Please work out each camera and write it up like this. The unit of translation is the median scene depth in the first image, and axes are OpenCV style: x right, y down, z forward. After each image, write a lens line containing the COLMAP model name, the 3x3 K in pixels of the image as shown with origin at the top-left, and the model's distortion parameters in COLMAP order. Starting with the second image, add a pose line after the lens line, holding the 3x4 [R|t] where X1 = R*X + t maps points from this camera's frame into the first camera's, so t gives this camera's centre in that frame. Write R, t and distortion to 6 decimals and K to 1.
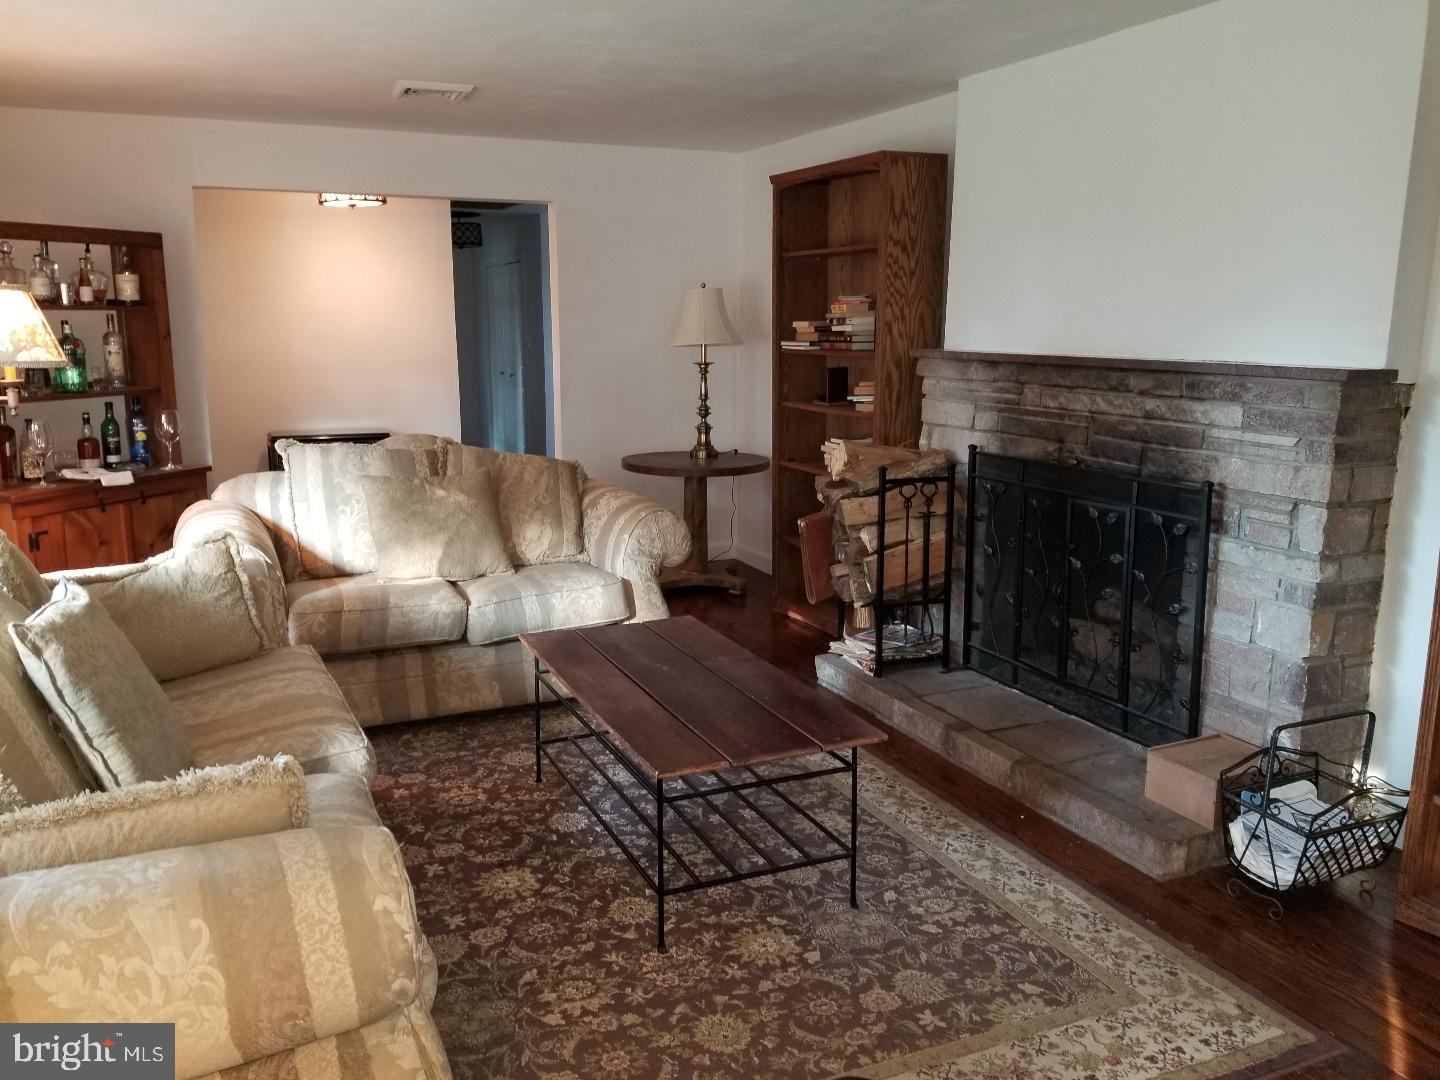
lens RADIAL K [[1125.4, 0, 698.6], [0, 1125.4, 518.0], [0, 0, 1]] dist [0.079529, -0.164535]
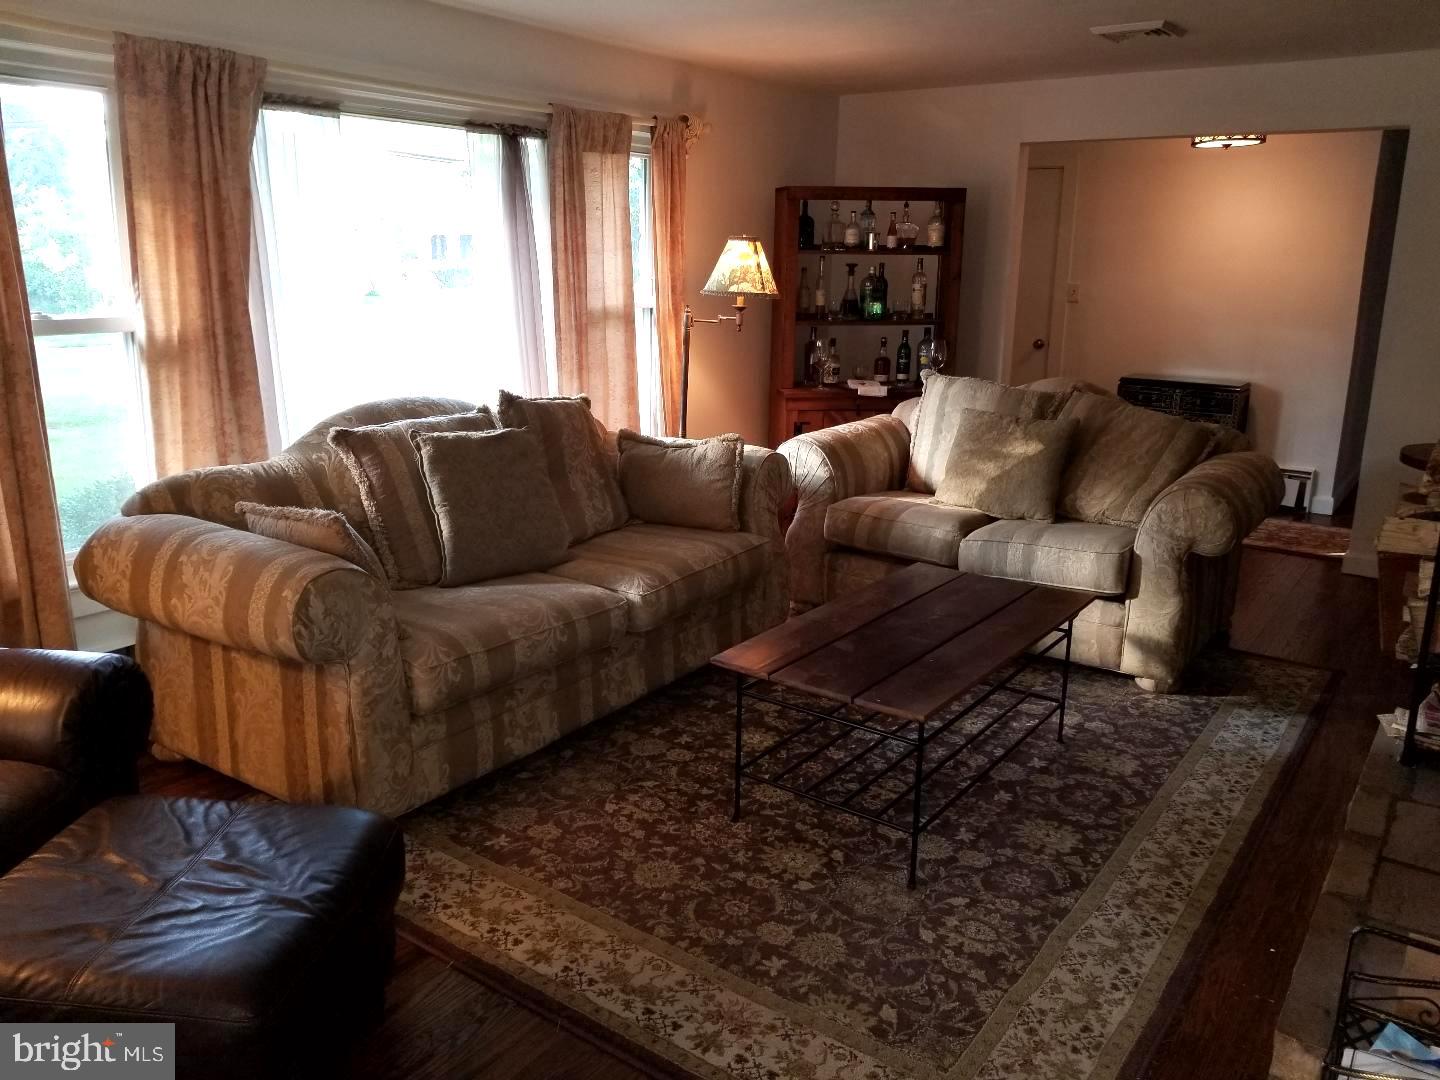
lens RADIAL K [[1125.4, 0, 698.6], [0, 1125.4, 518.0], [0, 0, 1]] dist [0.079529, -0.164535]
pose [[0.502431, 0.204483, -0.840089, 0.737439], [-0.164047, 0.976527, 0.139582, -0.062696], [0.848912, 0.067683, 0.524182, 0.299981]]
